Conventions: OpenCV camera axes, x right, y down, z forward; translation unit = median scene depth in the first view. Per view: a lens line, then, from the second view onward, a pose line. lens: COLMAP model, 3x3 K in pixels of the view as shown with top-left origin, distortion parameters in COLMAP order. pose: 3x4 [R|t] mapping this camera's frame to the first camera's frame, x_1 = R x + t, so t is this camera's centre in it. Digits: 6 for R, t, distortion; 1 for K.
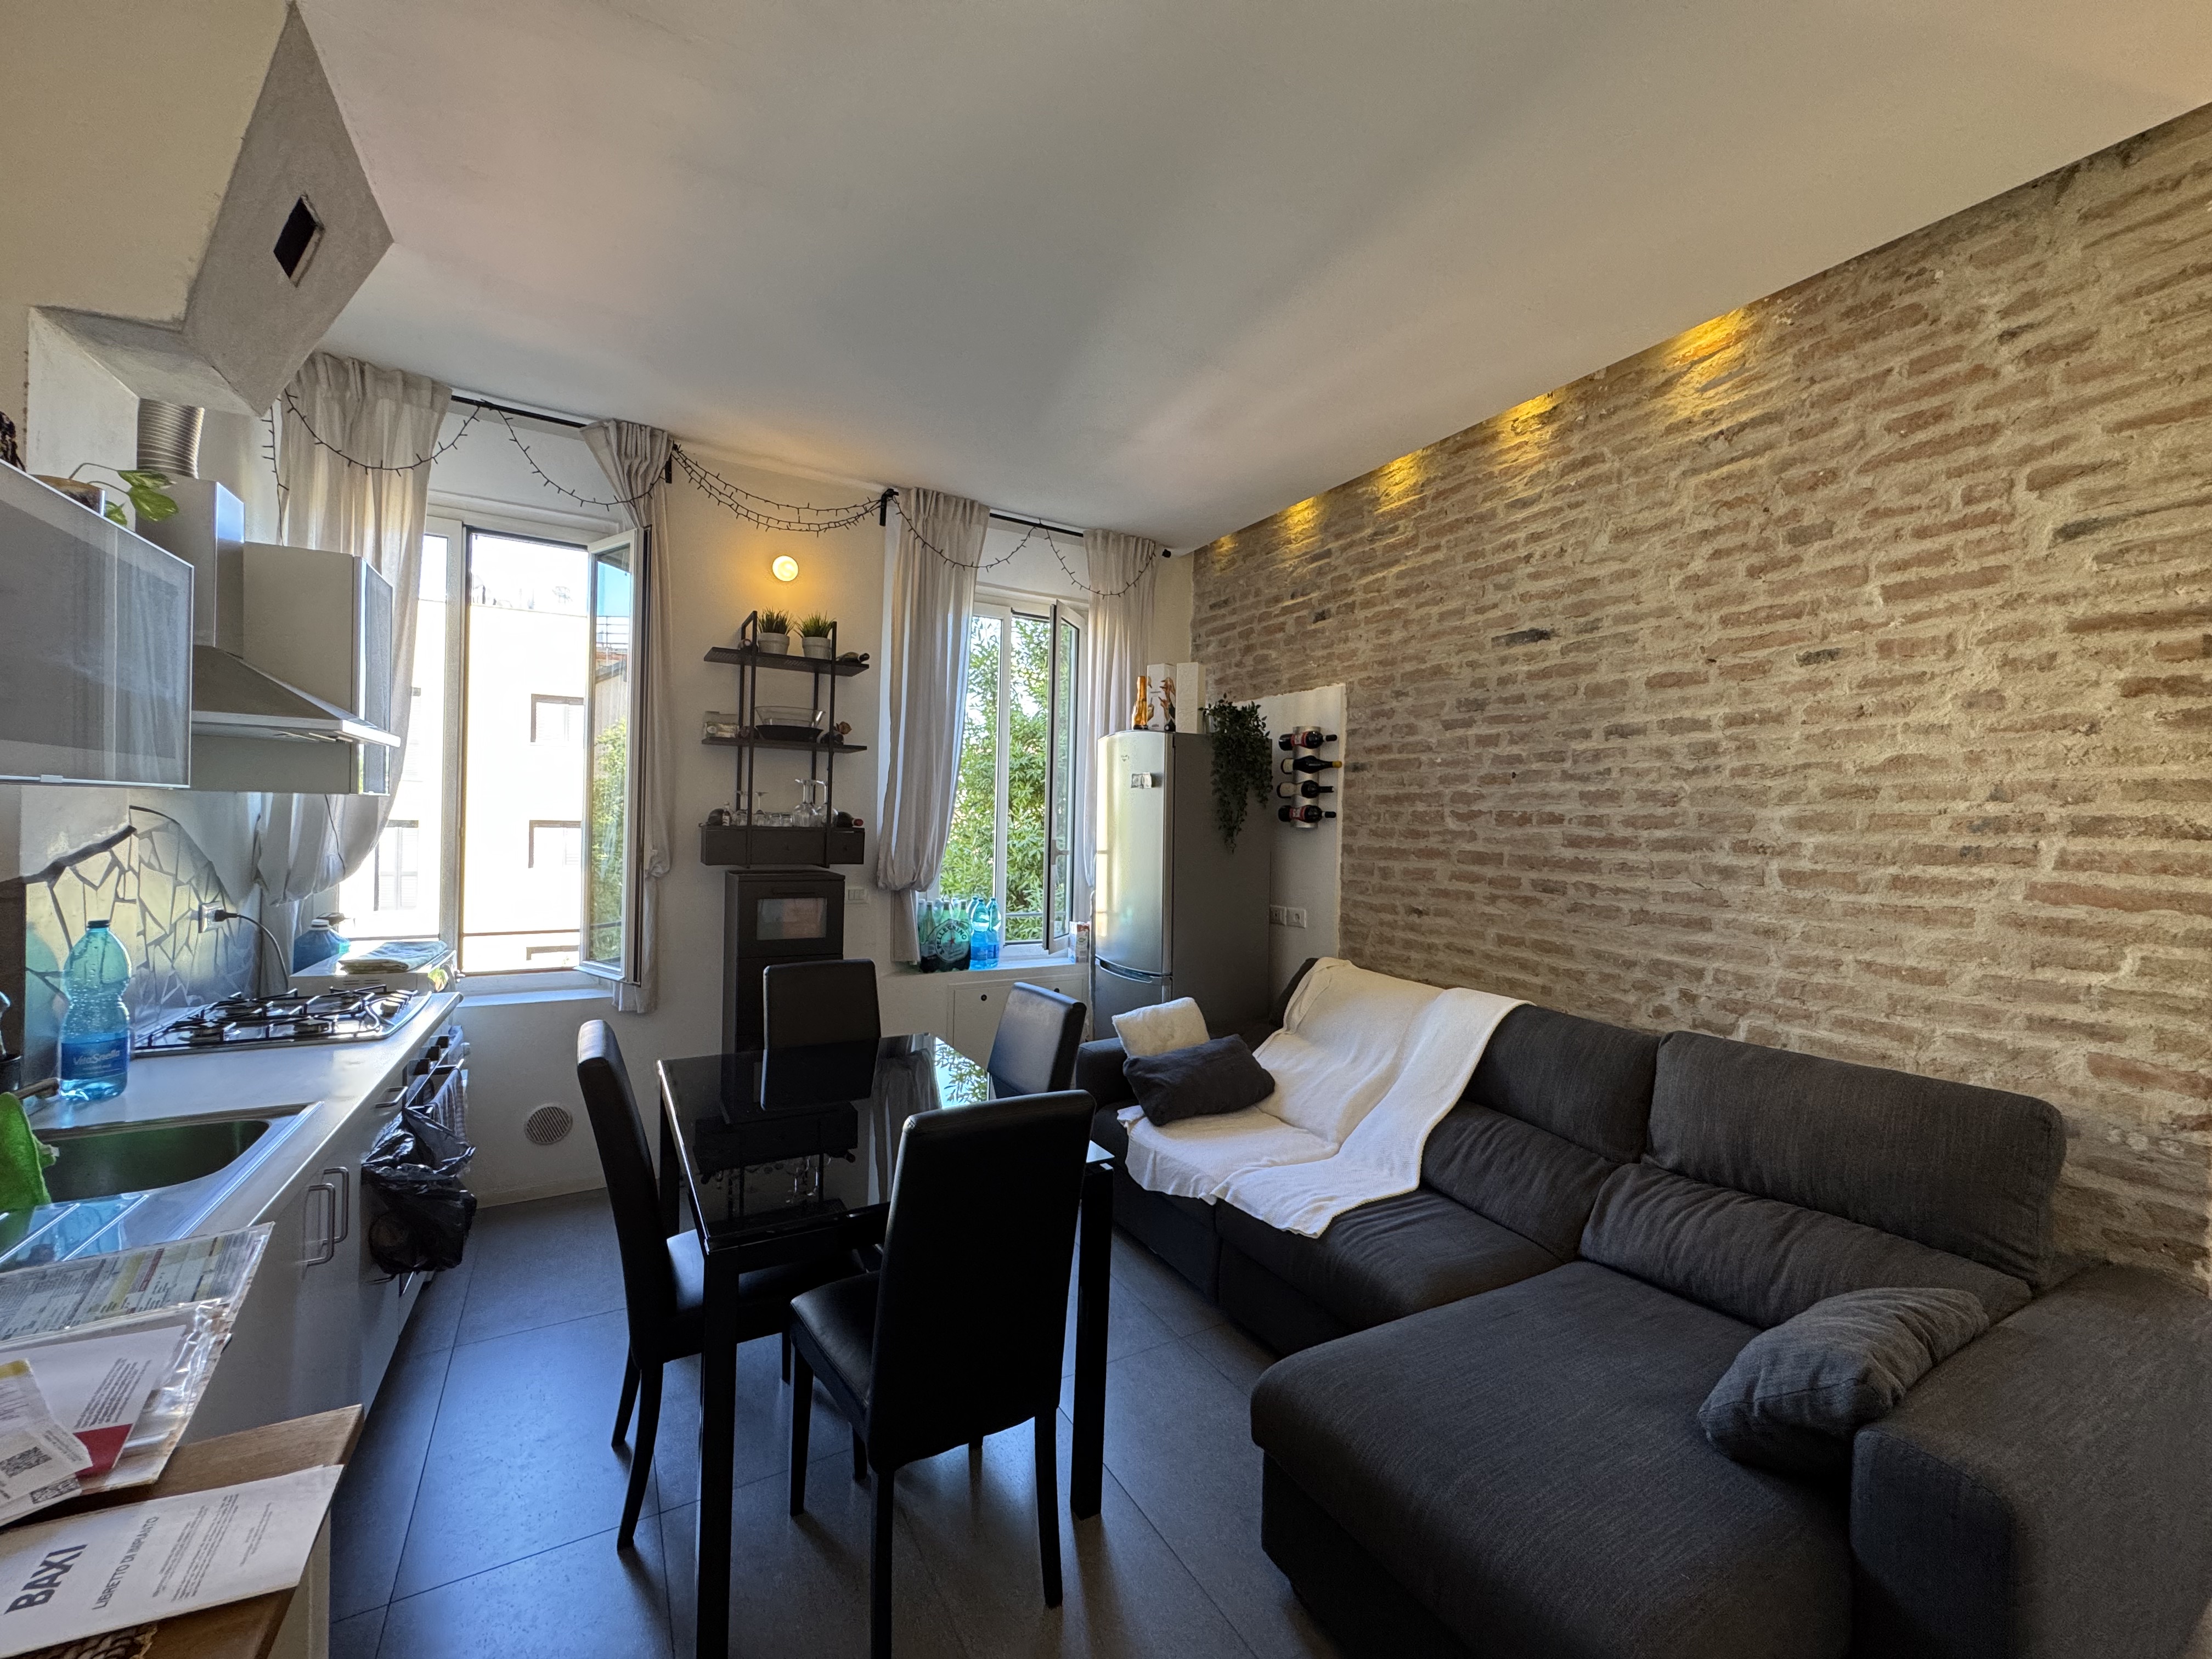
lens RADIAL K [[883.0, 0, 1110.9], [0, 883.0, 833.8], [0, 0, 1]] dist [-0.003454, 0.000501]
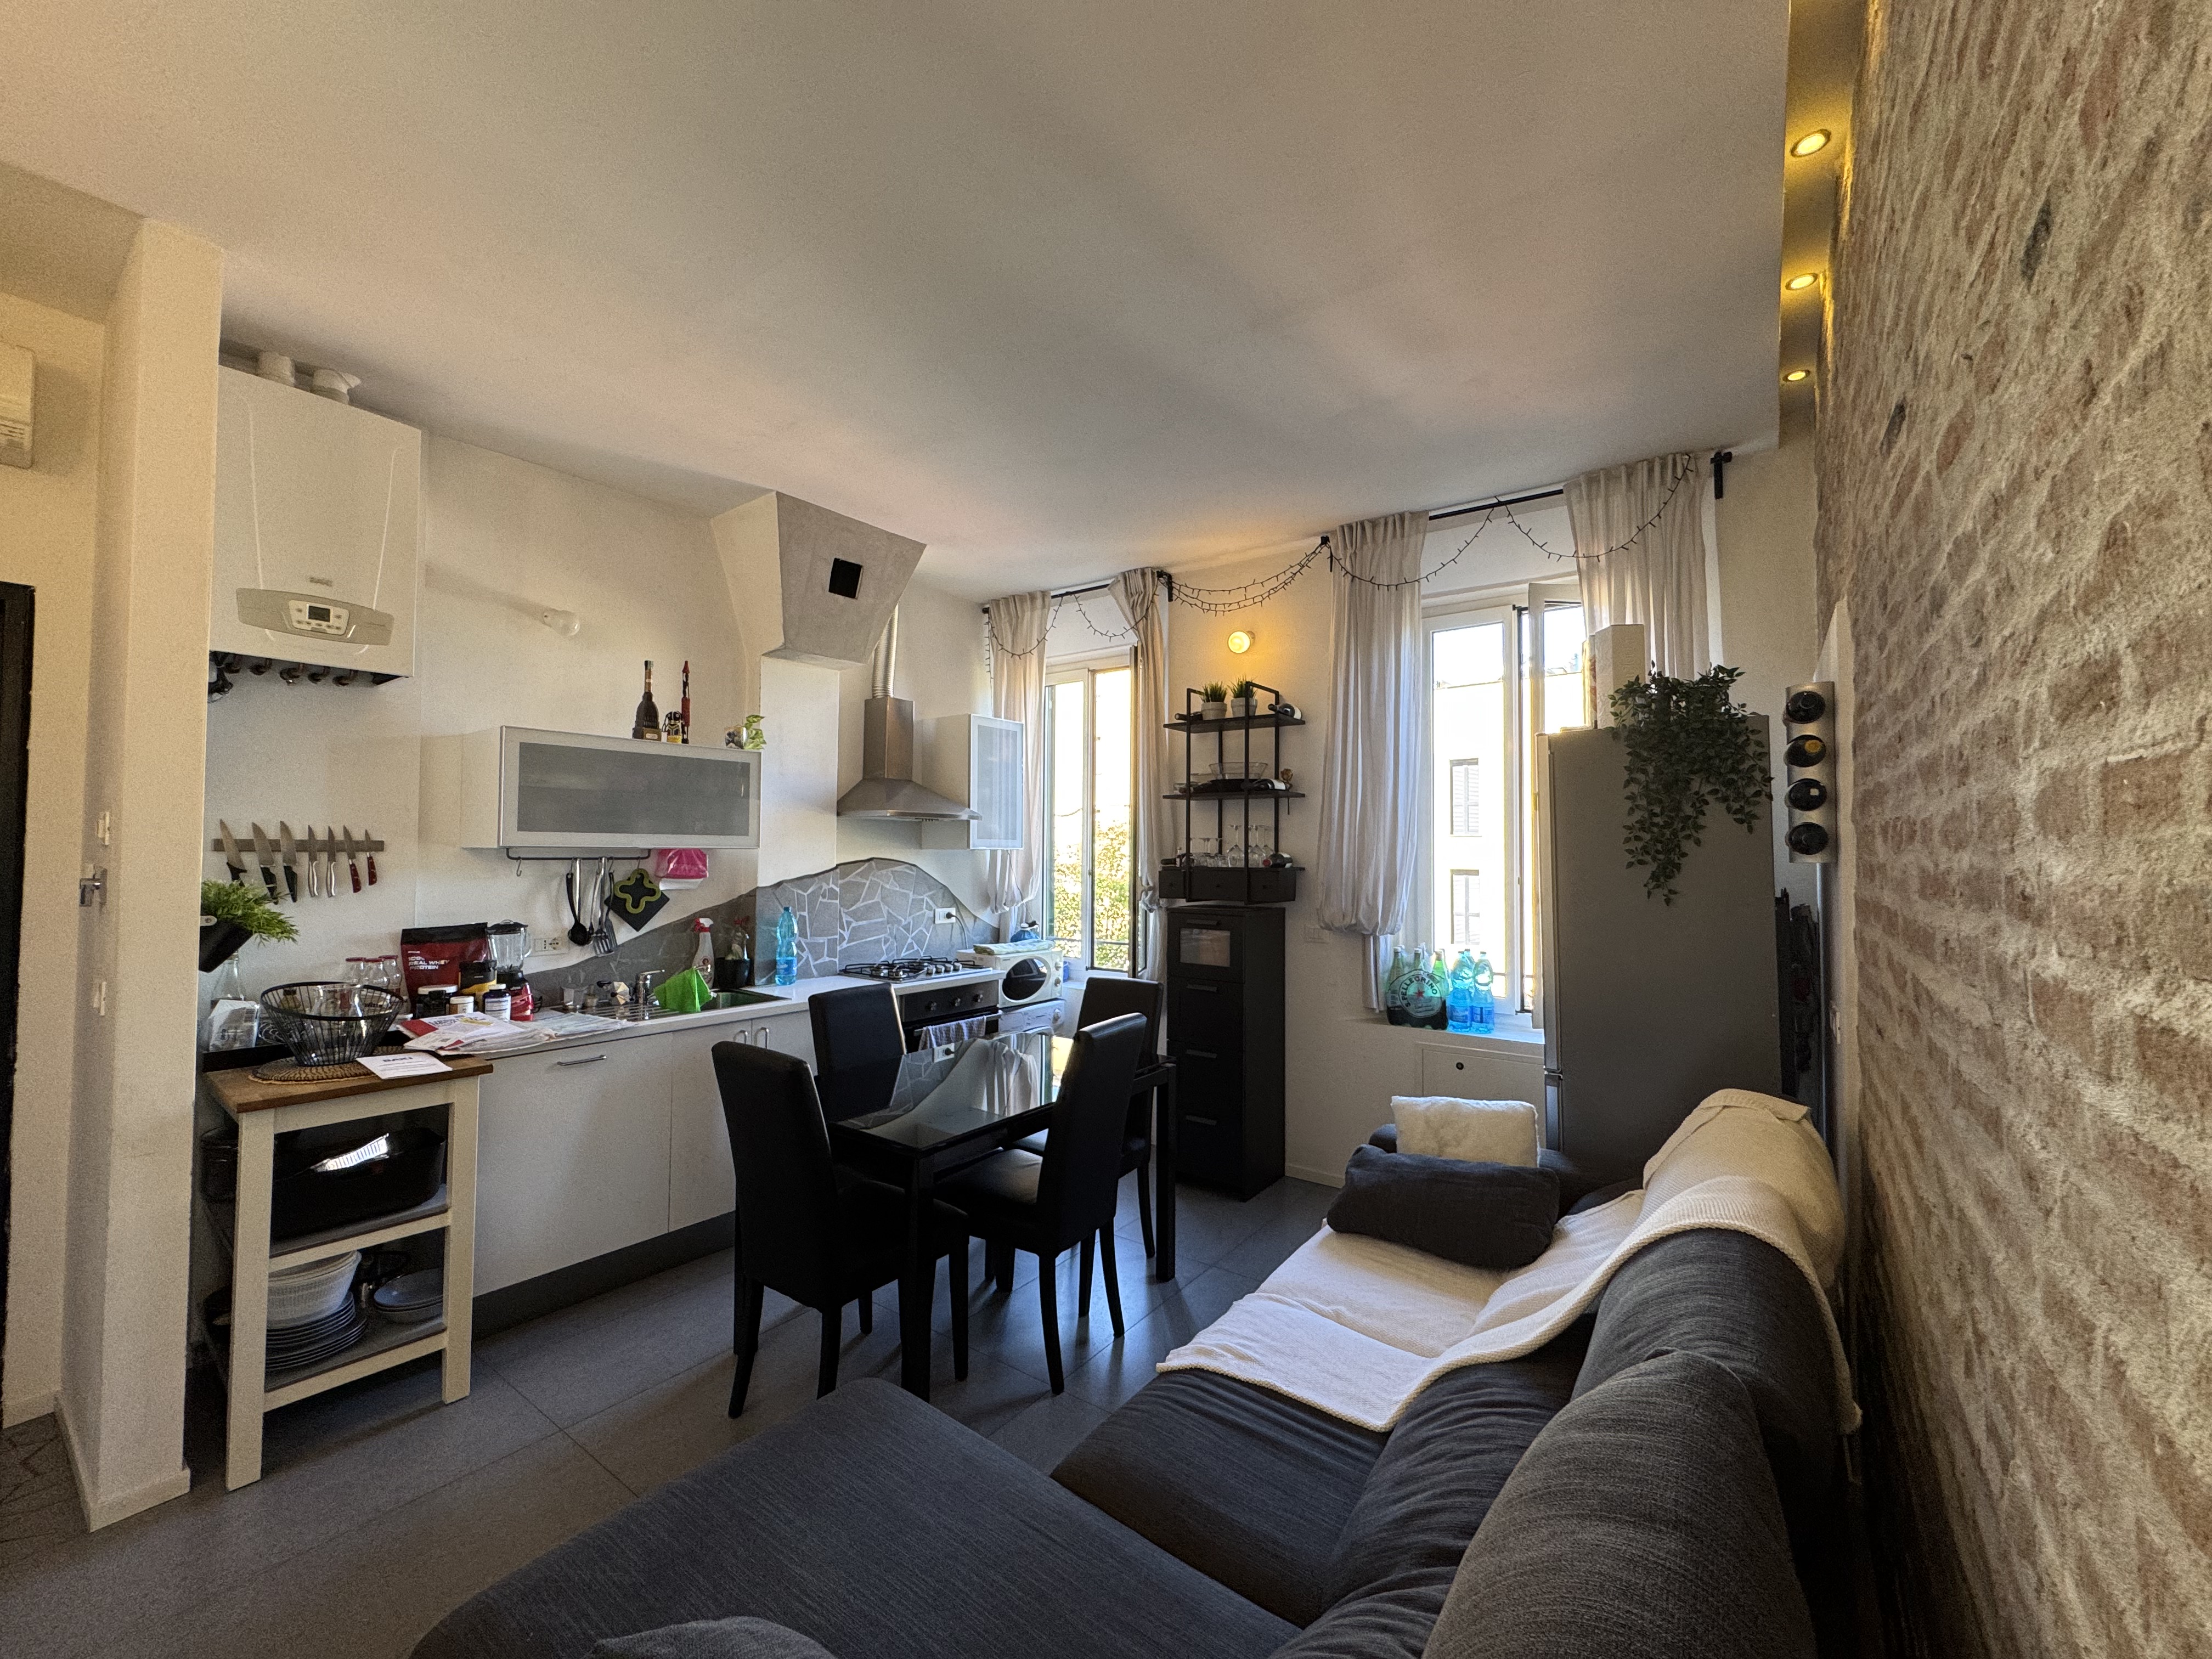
lens RADIAL K [[883.0, 0, 1102.6], [0, 883.0, 831.0], [0, 0, 1]] dist [-0.003454, 0.000501]
pose [[0.391264, -0.045002, -0.919177, 0.625142], [-0.011296, 0.998494, -0.053693, 0.008894], [0.920209, 0.031391, 0.390167, 0.406625]]
